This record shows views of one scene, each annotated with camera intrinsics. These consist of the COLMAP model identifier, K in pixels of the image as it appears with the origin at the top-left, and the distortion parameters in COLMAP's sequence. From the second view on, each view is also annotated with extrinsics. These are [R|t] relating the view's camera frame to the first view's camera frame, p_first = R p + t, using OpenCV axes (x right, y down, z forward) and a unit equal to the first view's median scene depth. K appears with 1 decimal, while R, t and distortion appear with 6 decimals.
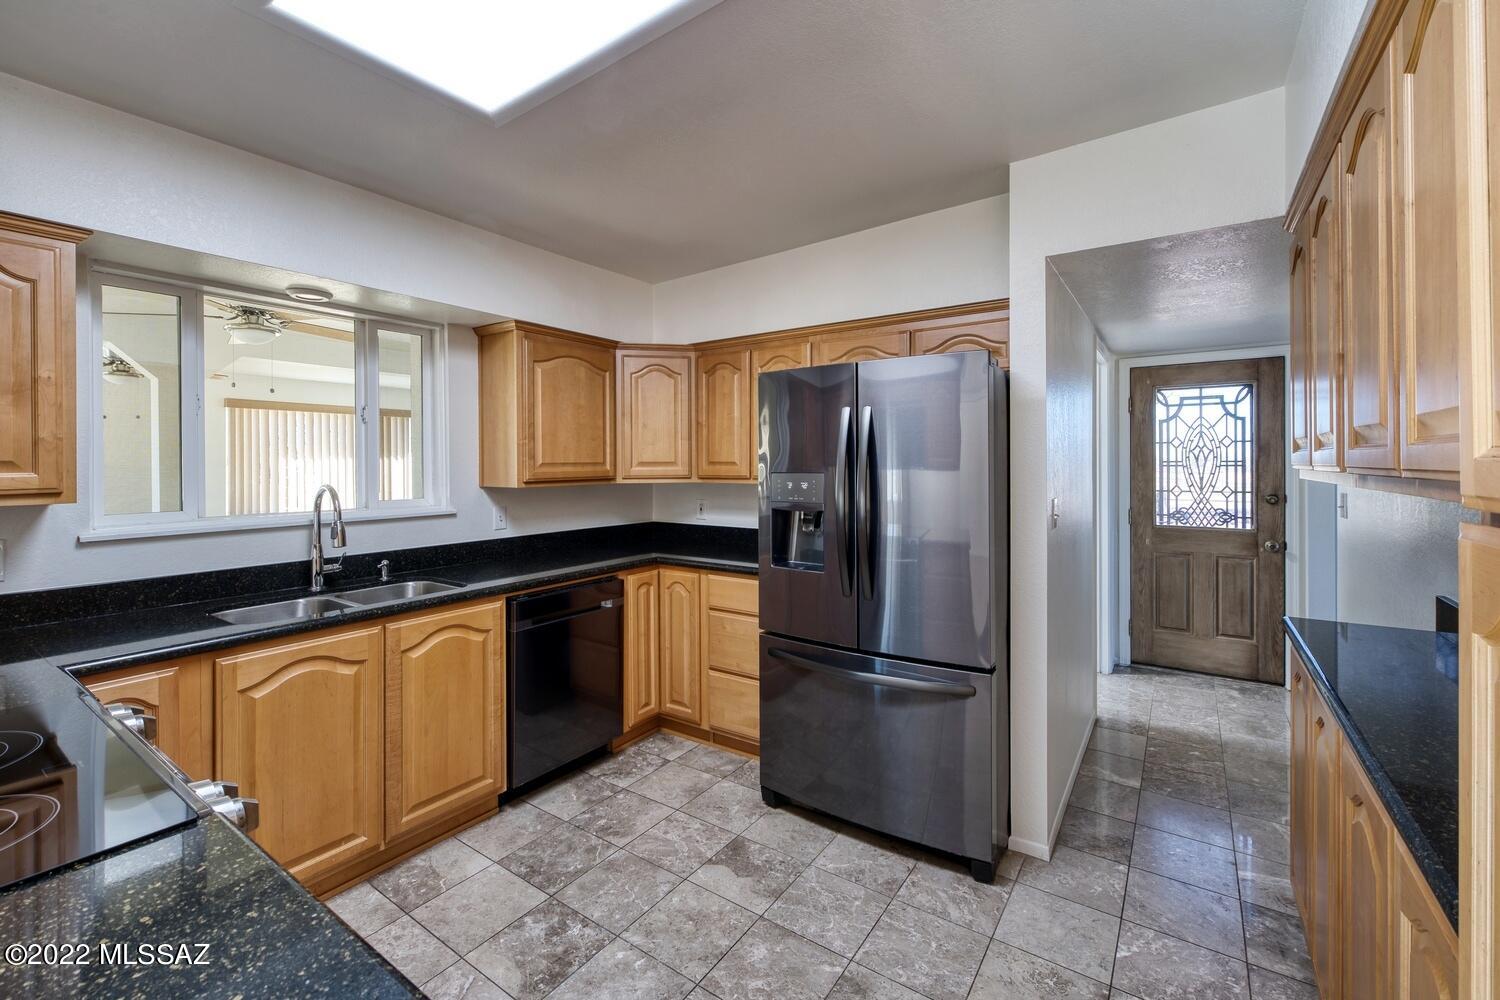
lens RADIAL K [[629.0, 0, 757.8], [0, 629.0, 443.2], [0, 0, 1]] dist [0.000673, 0.000015]
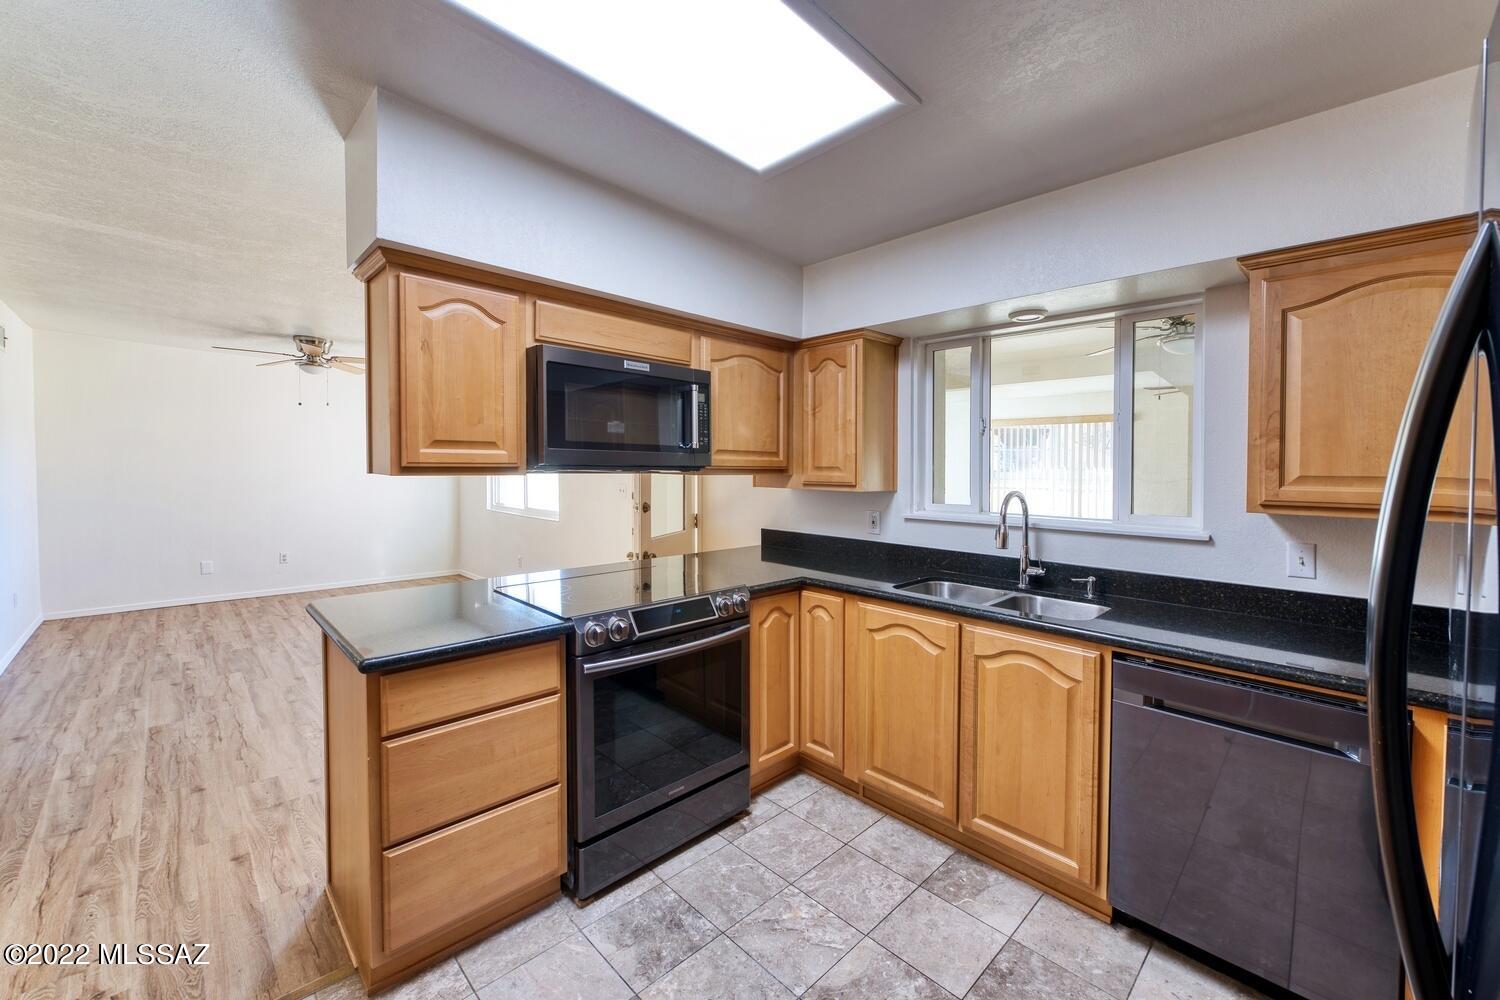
lens RADIAL K [[587.0, 0, 748.8], [0, 587.0, 479.4], [0, 0, 1]] dist [-0.001866, -0.000090]
pose [[-0.189106, 0.019872, -0.981756, 0.399674], [0.012992, 0.999758, 0.017734, 0.023727], [0.981871, -0.009402, -0.189318, 0.768217]]
